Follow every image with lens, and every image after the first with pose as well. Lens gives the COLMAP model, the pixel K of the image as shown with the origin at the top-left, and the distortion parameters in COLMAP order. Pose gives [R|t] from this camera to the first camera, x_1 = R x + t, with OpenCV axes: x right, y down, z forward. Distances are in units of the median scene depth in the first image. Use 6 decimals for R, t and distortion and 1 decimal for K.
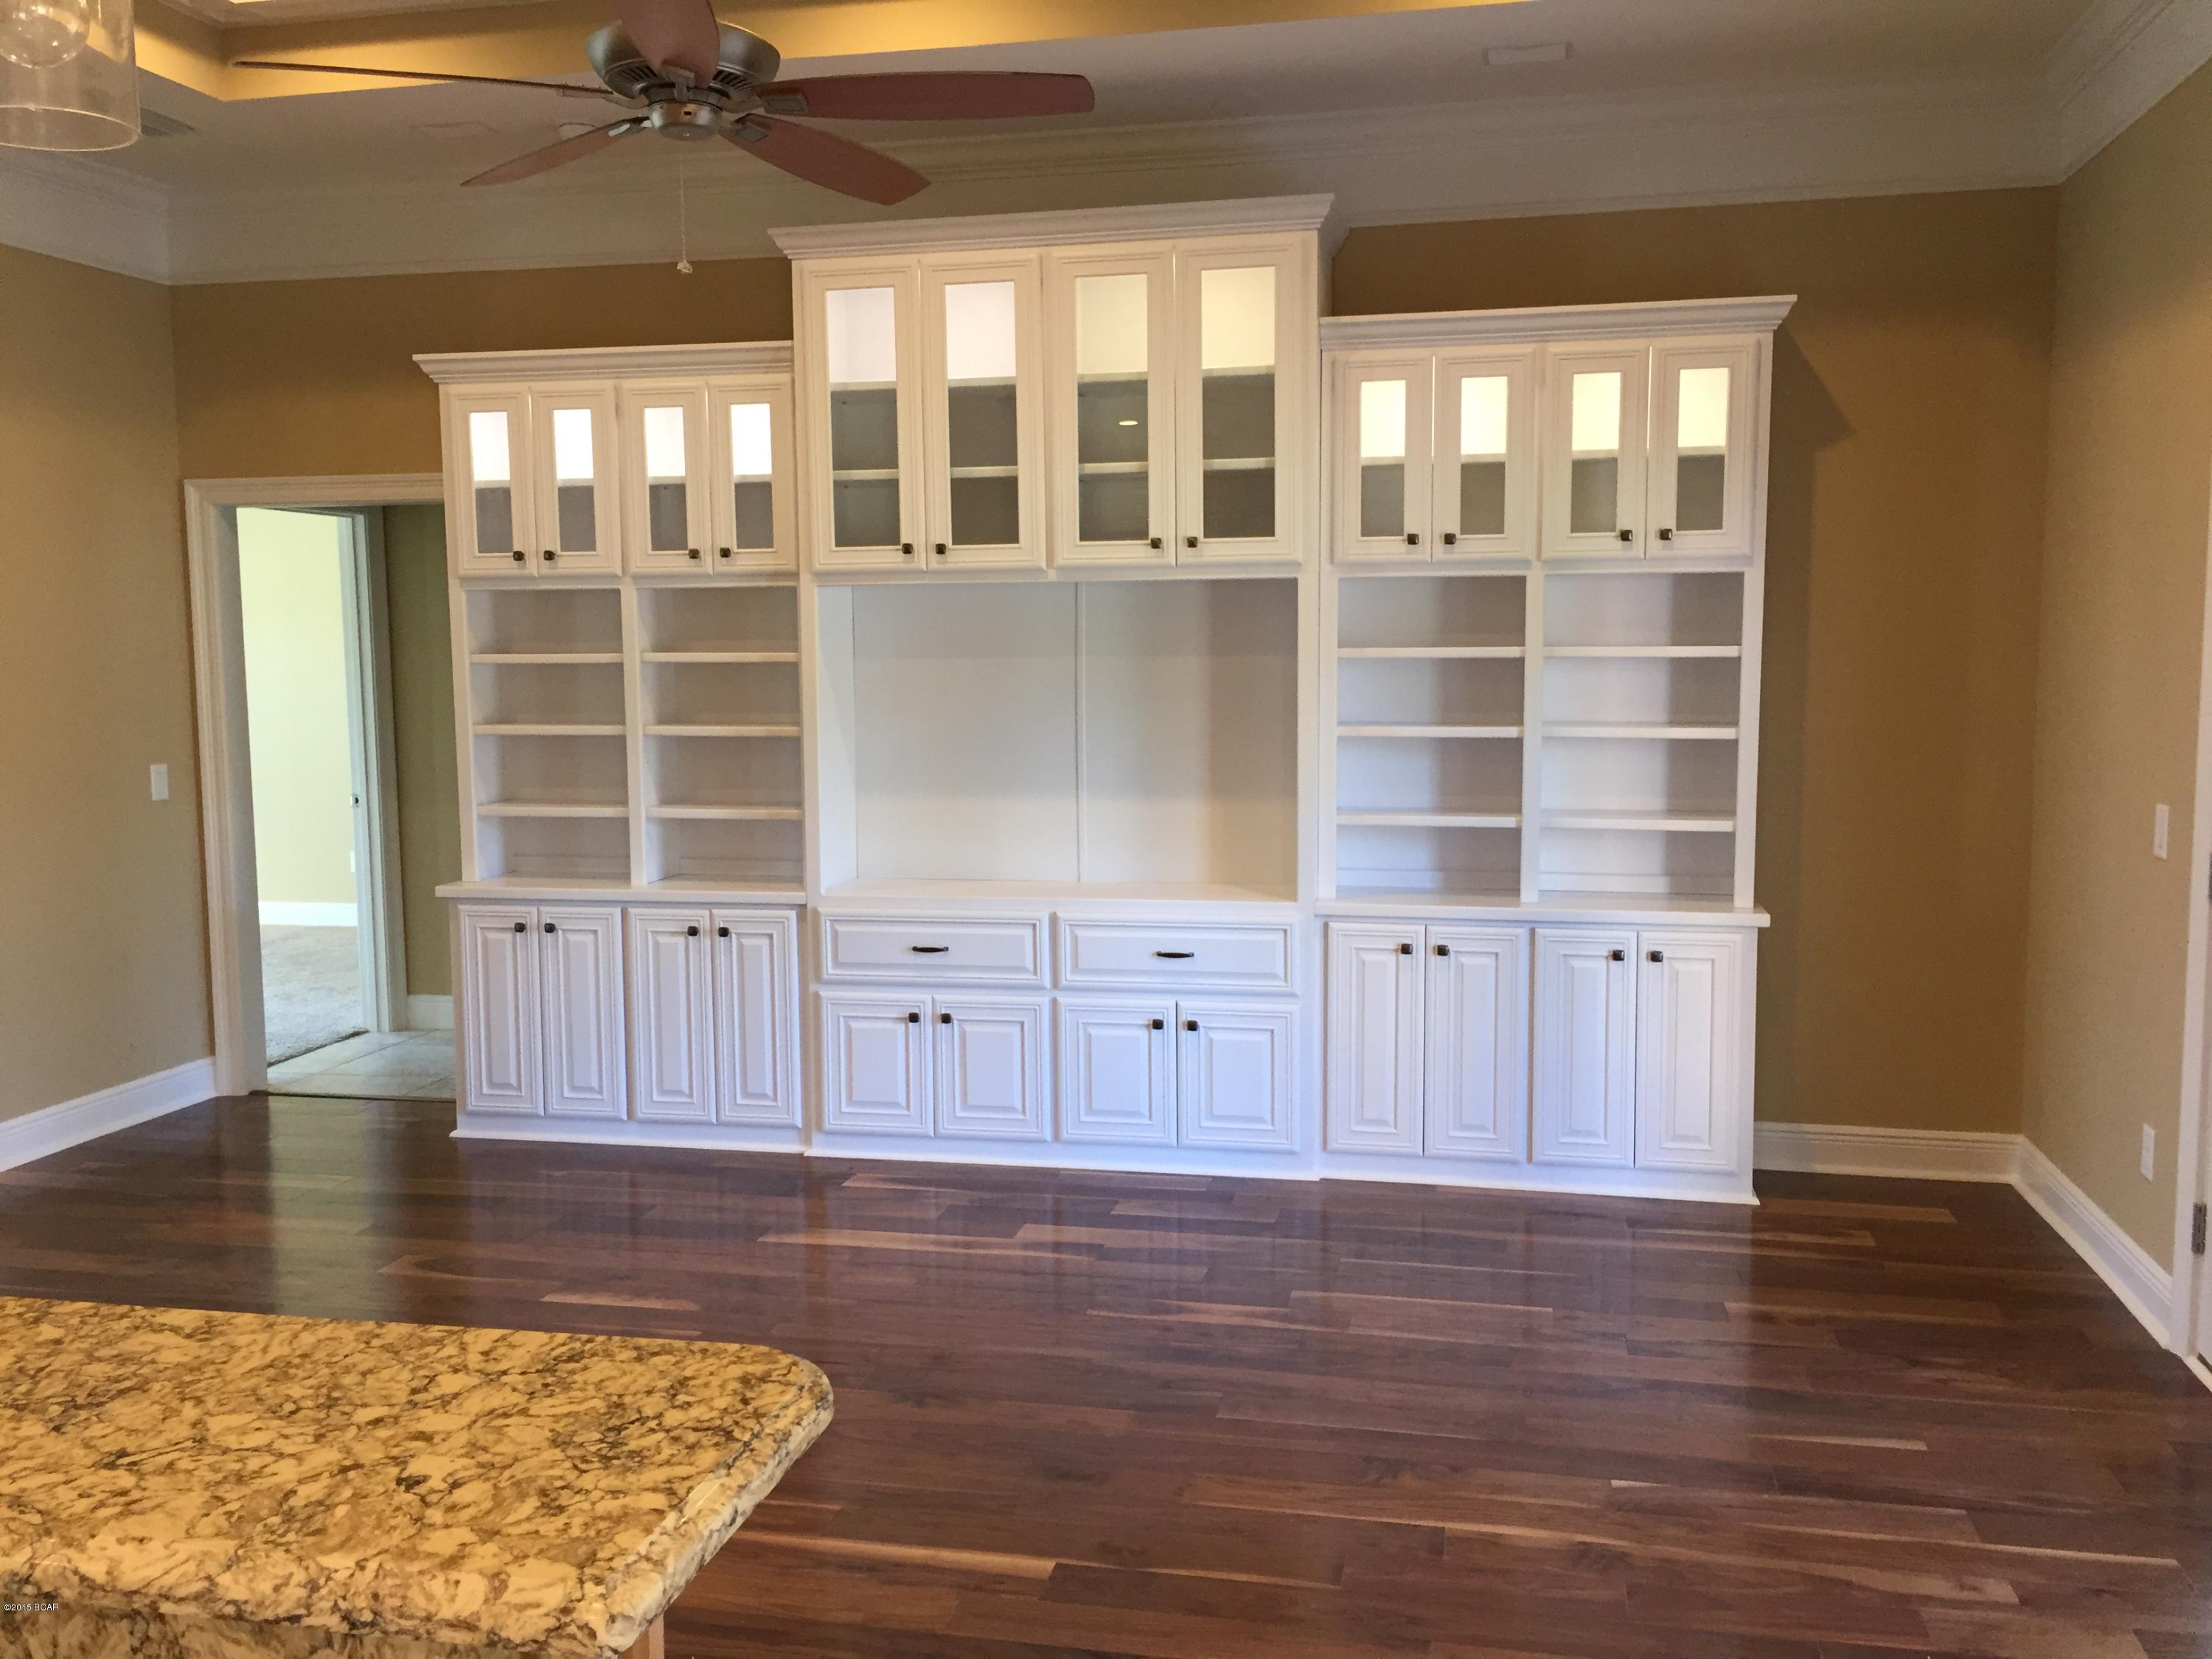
lens RADIAL K [[1912.3, 0, 1114.9], [0, 1912.3, 826.6], [0, 0, 1]] dist [0.088132, -0.101725]
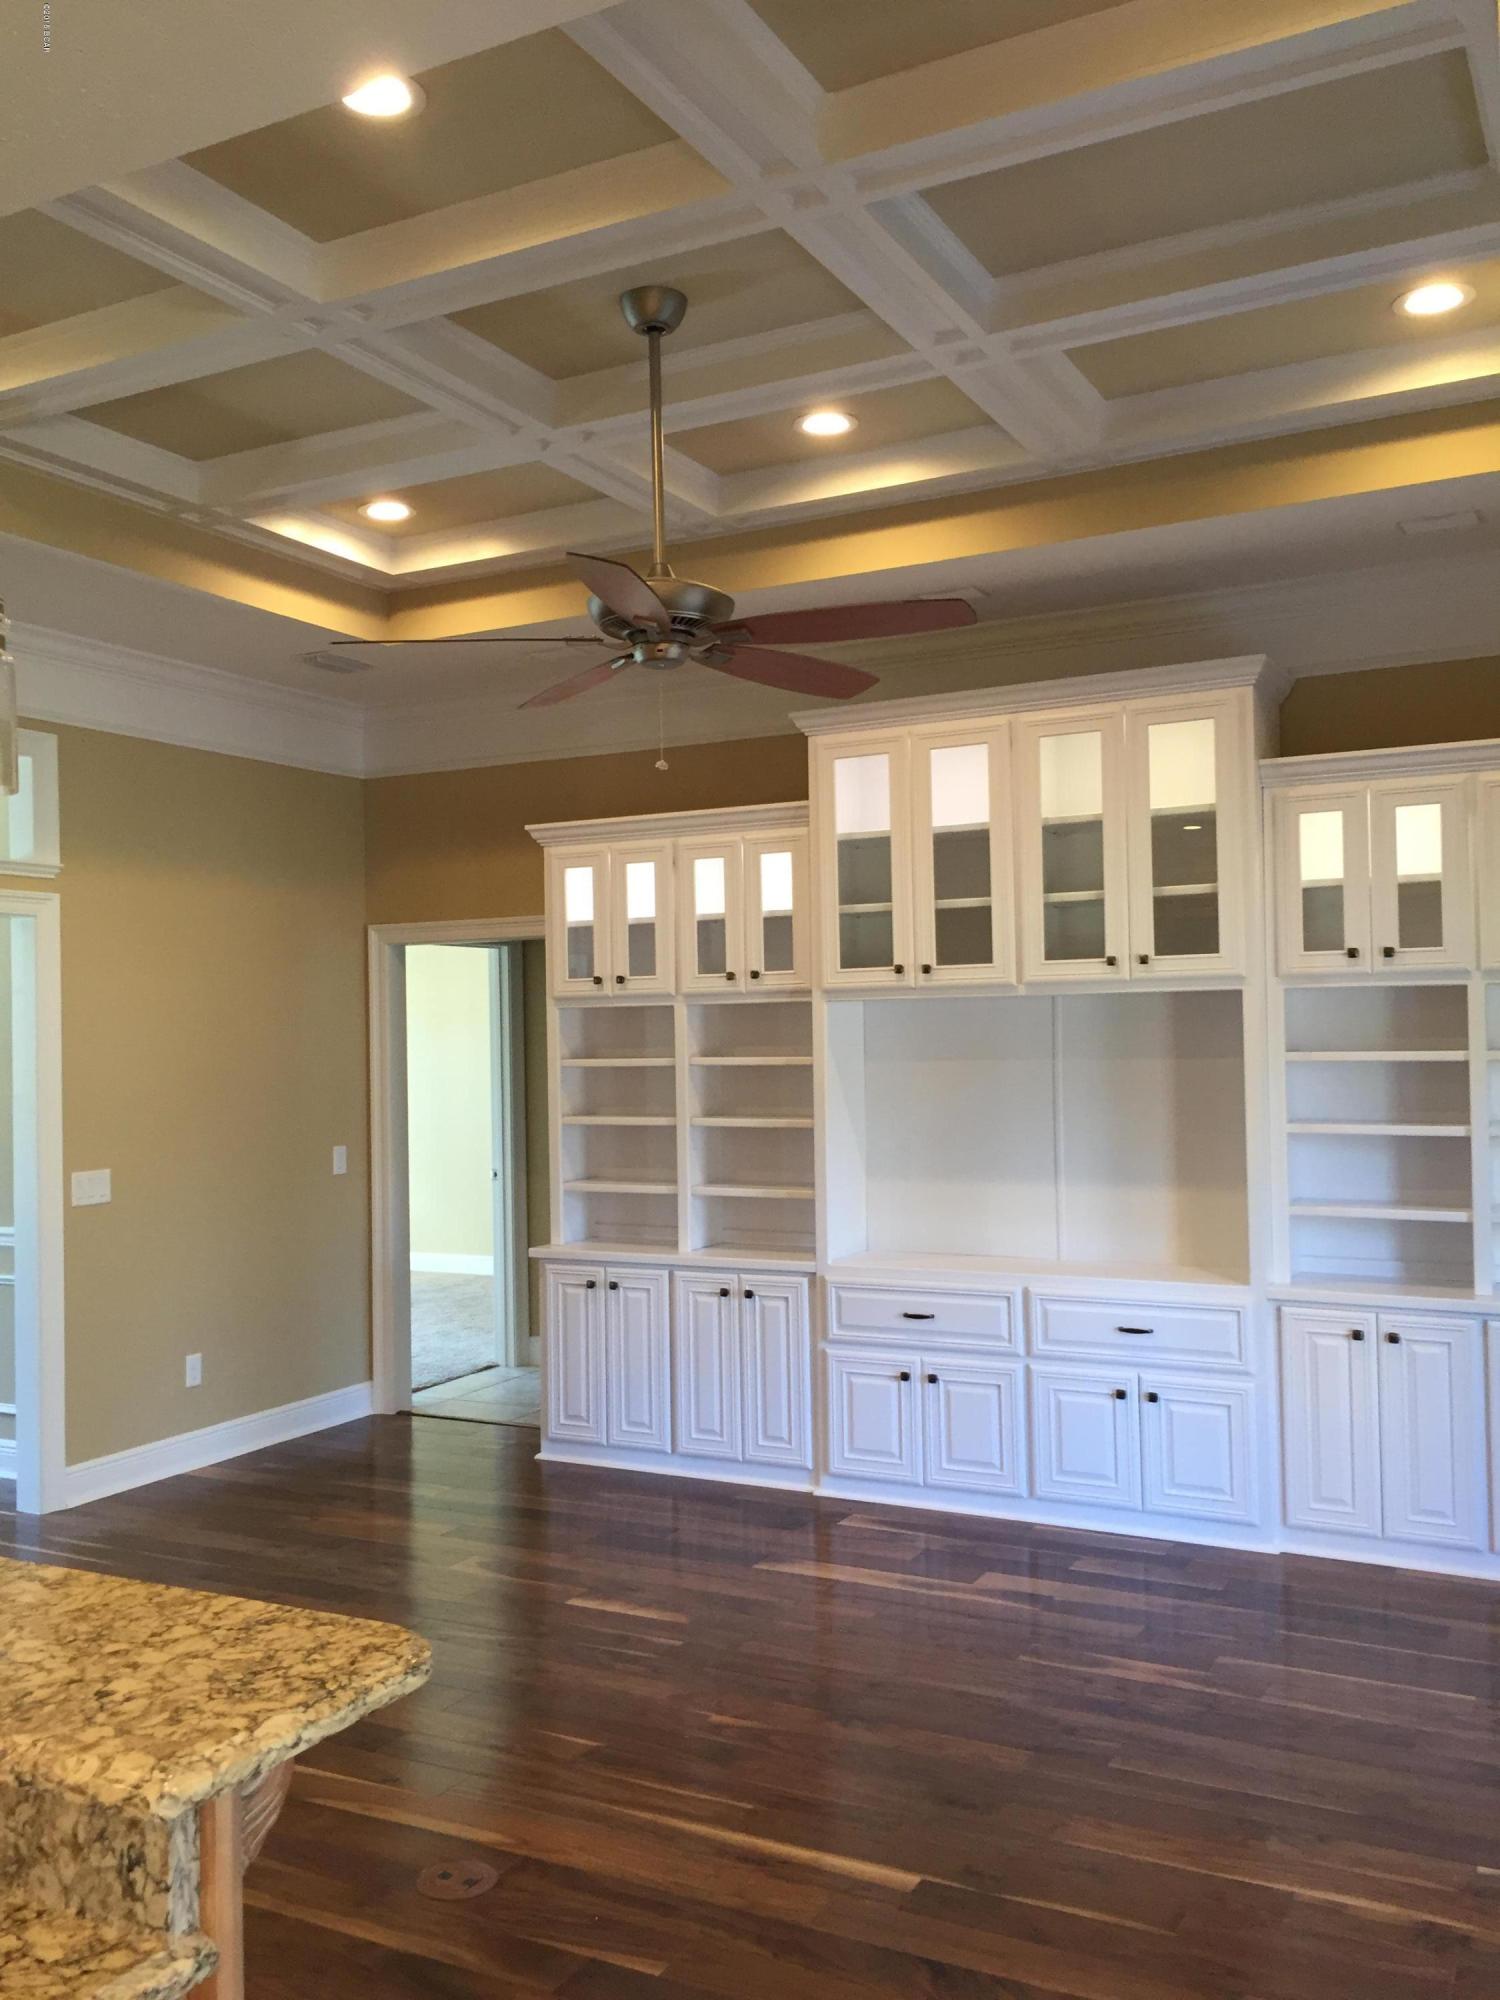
lens RADIAL K [[1729.1, 0, 750.3], [0, 1729.1, 1004.8], [0, 0, 1]] dist [0.088132, -0.101725]
pose [[0.962506, -0.011832, -0.271001, 0.092656], [-0.017759, 0.994156, -0.106482, -0.008860], [0.270677, 0.107302, 0.956671, -0.036666]]
